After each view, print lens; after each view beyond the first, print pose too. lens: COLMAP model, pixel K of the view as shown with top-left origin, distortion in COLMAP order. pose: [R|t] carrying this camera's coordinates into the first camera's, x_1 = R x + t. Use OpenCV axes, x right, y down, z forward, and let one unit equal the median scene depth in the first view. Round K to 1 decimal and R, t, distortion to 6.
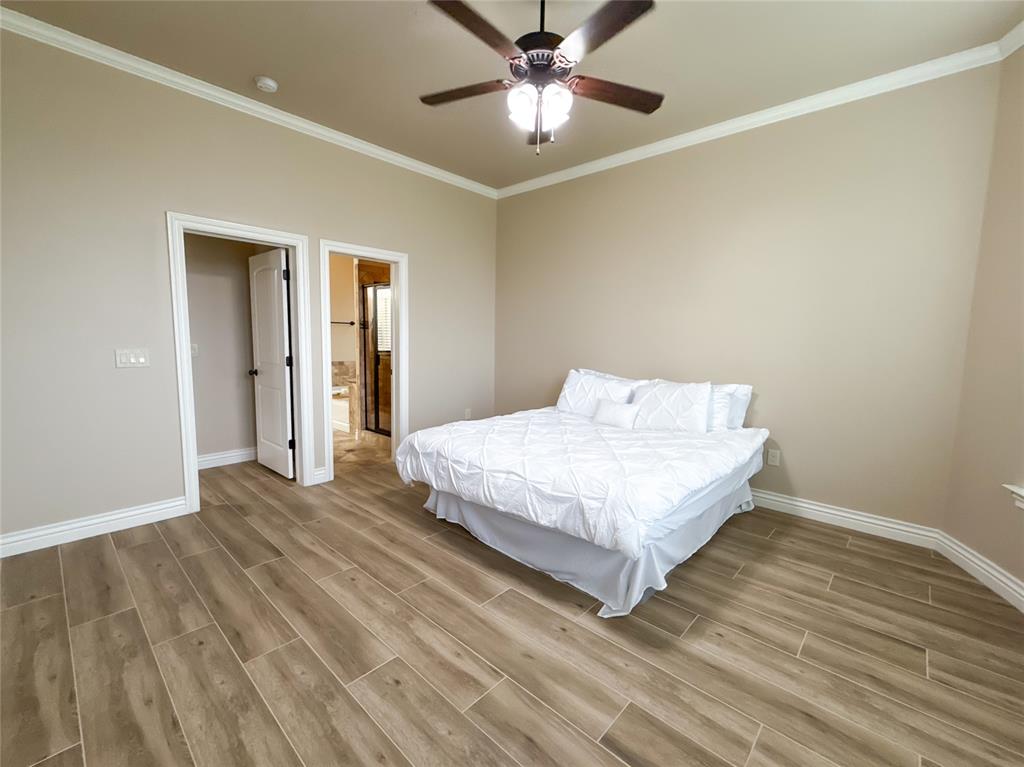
lens RADIAL K [[439.9, 0, 509.6], [0, 439.9, 385.8], [0, 0, 1]] dist [-0.001556, -0.000409]
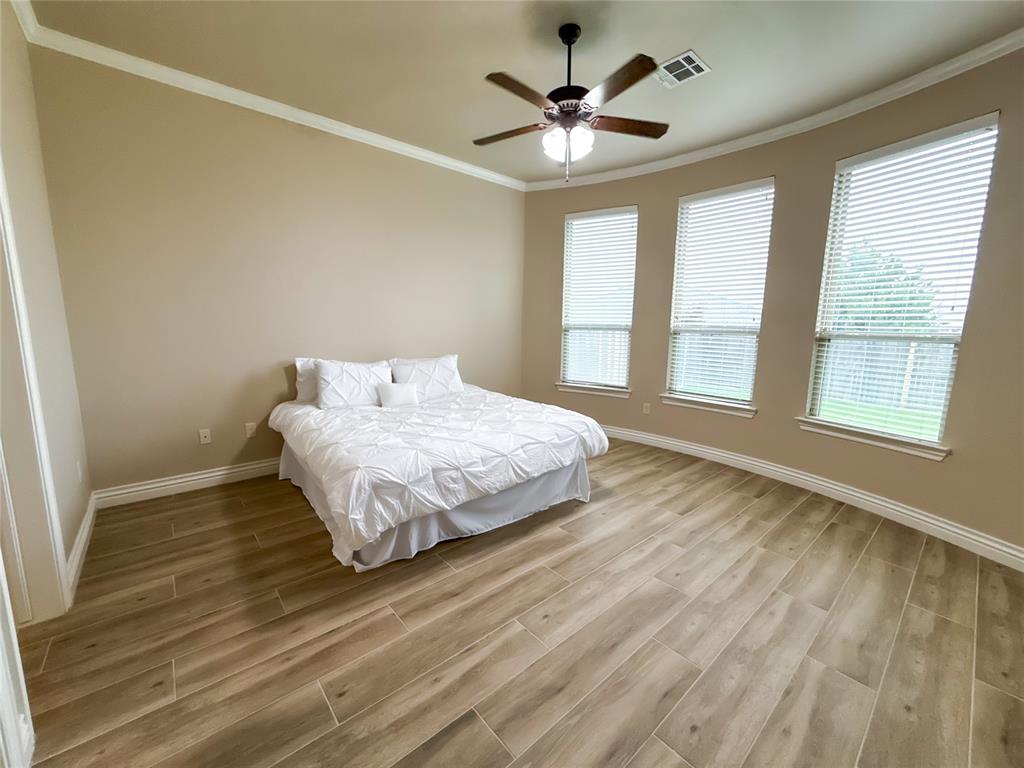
lens RADIAL K [[413.0, 0, 512.0], [0, 413.0, 384.0], [0, 0, 1]] dist [0.000033, 0.000048]
pose [[0.107457, -0.165713, 0.980302, -1.067053], [0.093439, 0.983330, 0.155983, -0.133918], [-0.989809, 0.074837, 0.121150, 0.928090]]
